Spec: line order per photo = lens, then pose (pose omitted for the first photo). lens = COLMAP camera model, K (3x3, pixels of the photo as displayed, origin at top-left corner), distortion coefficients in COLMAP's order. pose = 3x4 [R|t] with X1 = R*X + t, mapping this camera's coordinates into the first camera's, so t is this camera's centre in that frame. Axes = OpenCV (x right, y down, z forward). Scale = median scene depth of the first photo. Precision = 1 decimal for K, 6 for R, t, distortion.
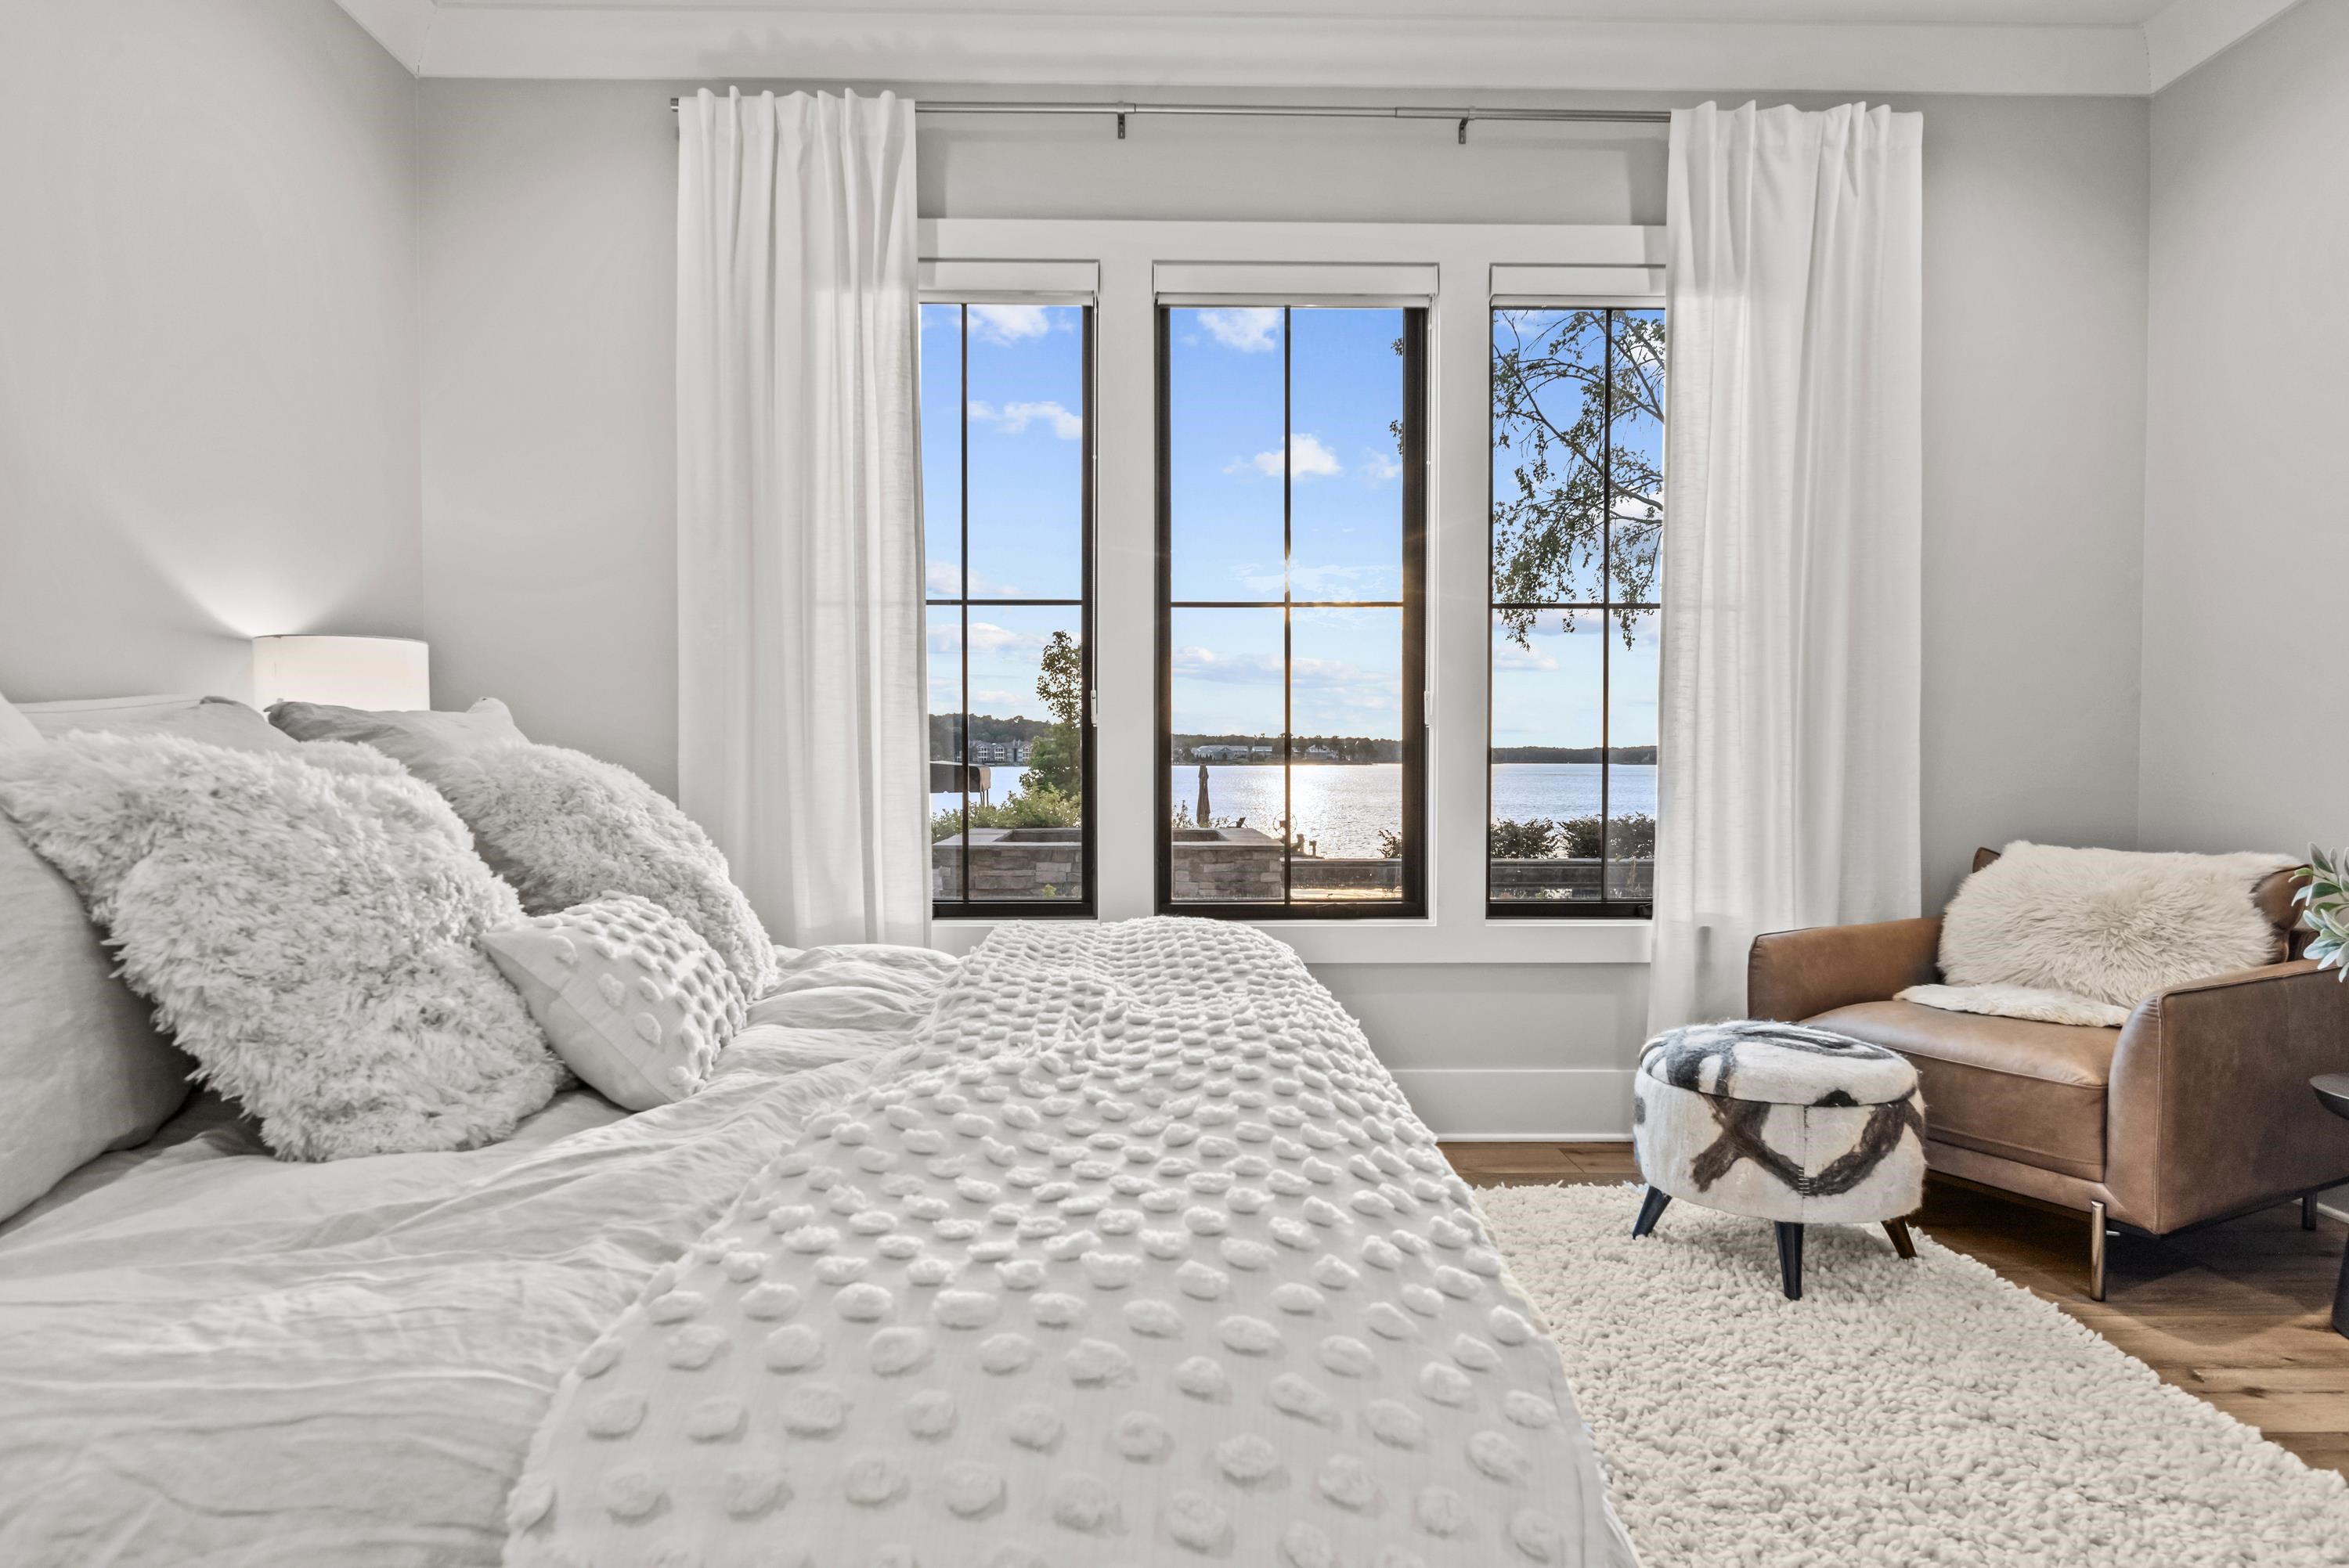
lens RADIAL K [[1383.2, 0, 1165.4], [0, 1383.2, 805.2], [0, 0, 1]] dist [-0.002701, 0.000419]
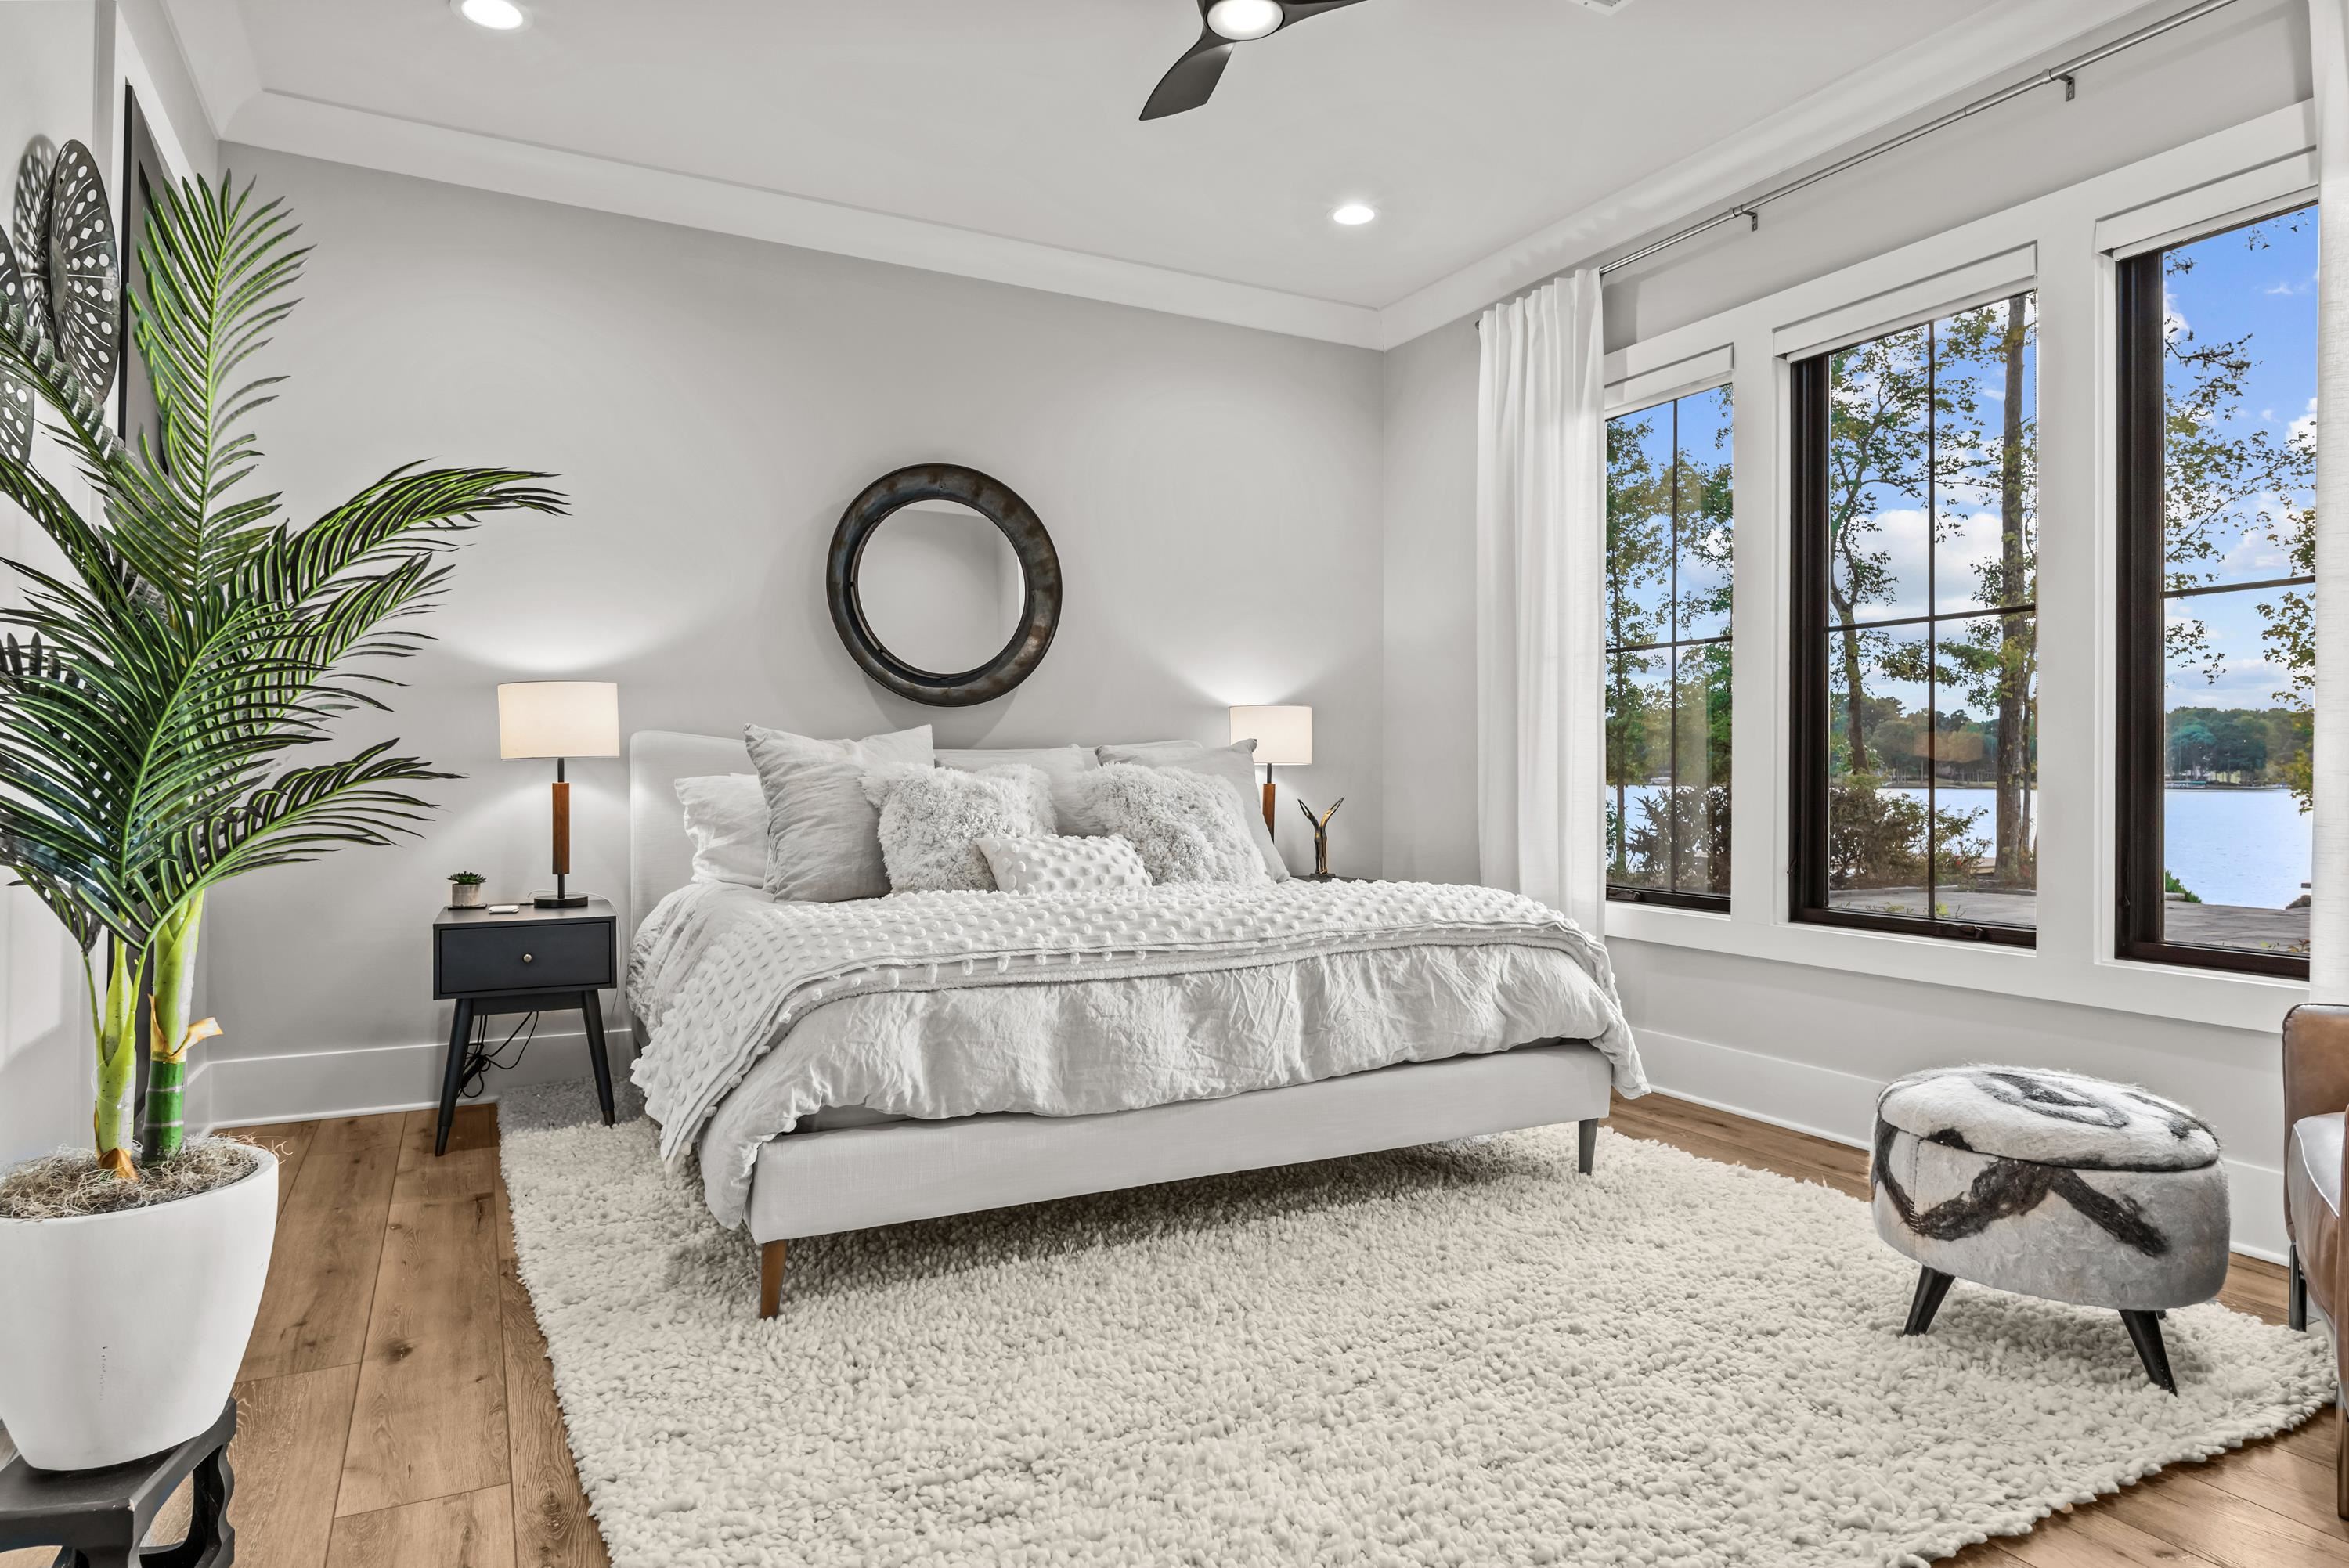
lens RADIAL K [[1383.2, 0, 1169.1], [0, 1383.2, 773.8], [0, 0, 1]] dist [-0.002701, 0.000419]
pose [[0.433107, -0.000376, -0.901343, 0.826719], [-0.034352, 0.999267, -0.016924, 0.002342], [0.900688, 0.038292, 0.432776, 0.091719]]
